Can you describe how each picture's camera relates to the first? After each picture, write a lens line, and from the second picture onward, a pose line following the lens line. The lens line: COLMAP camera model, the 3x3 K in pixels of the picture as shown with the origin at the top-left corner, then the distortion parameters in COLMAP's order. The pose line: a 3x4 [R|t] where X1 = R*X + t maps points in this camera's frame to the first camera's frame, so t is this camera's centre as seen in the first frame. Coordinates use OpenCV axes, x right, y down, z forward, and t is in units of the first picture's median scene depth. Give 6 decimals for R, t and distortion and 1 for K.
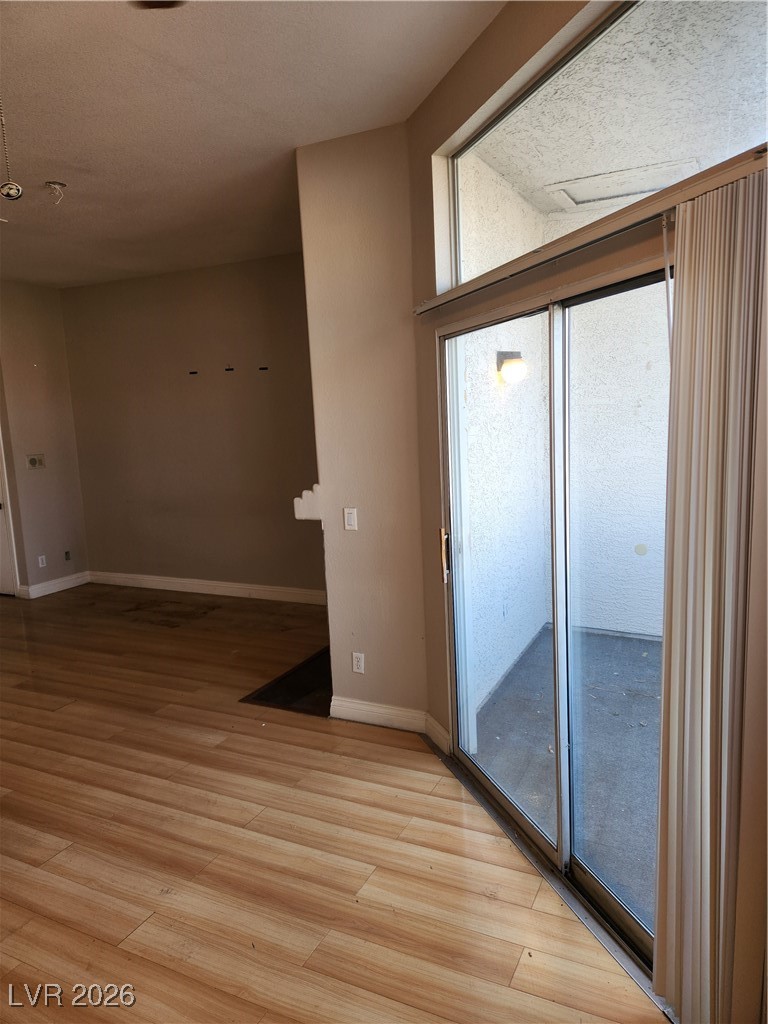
lens RADIAL K [[686.5, 0, 392.7], [0, 686.5, 509.1], [0, 0, 1]] dist [0.079451, -0.069902]
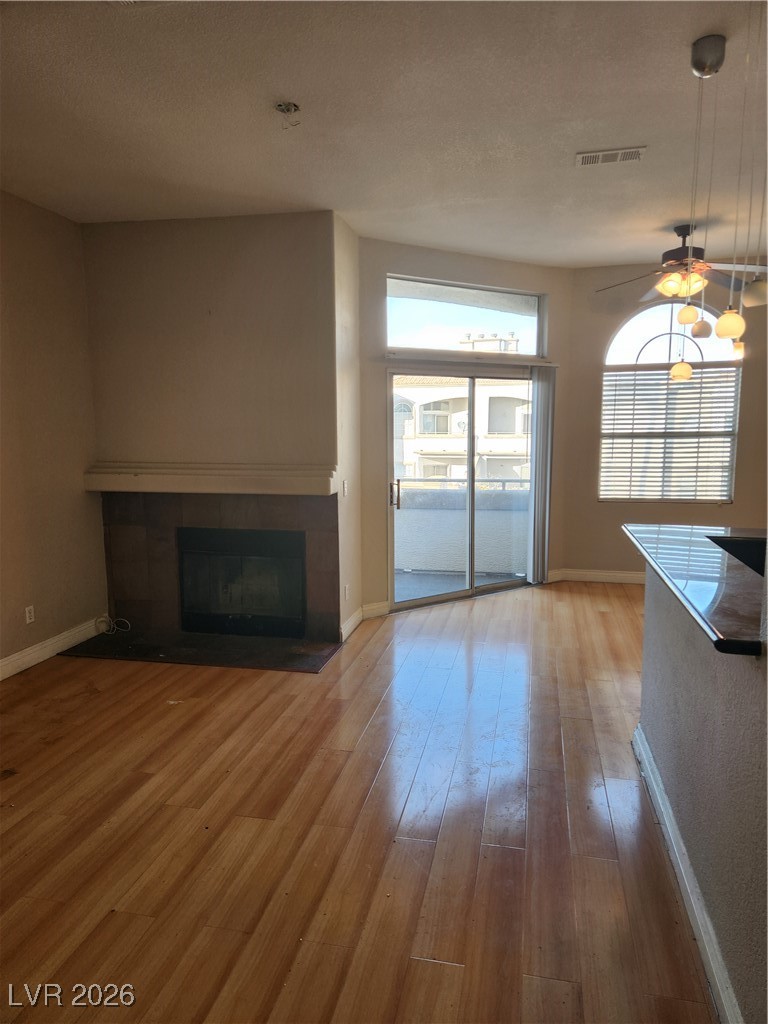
lens RADIAL K [[686.5, 0, 392.7], [0, 686.5, 509.1], [0, 0, 1]] dist [0.079451, -0.069902]
pose [[-0.242710, -0.080402, 0.966761, -1.223195], [0.150286, 0.981412, 0.119350, -0.081834], [-0.958387, 0.174259, -0.226116, 1.047631]]
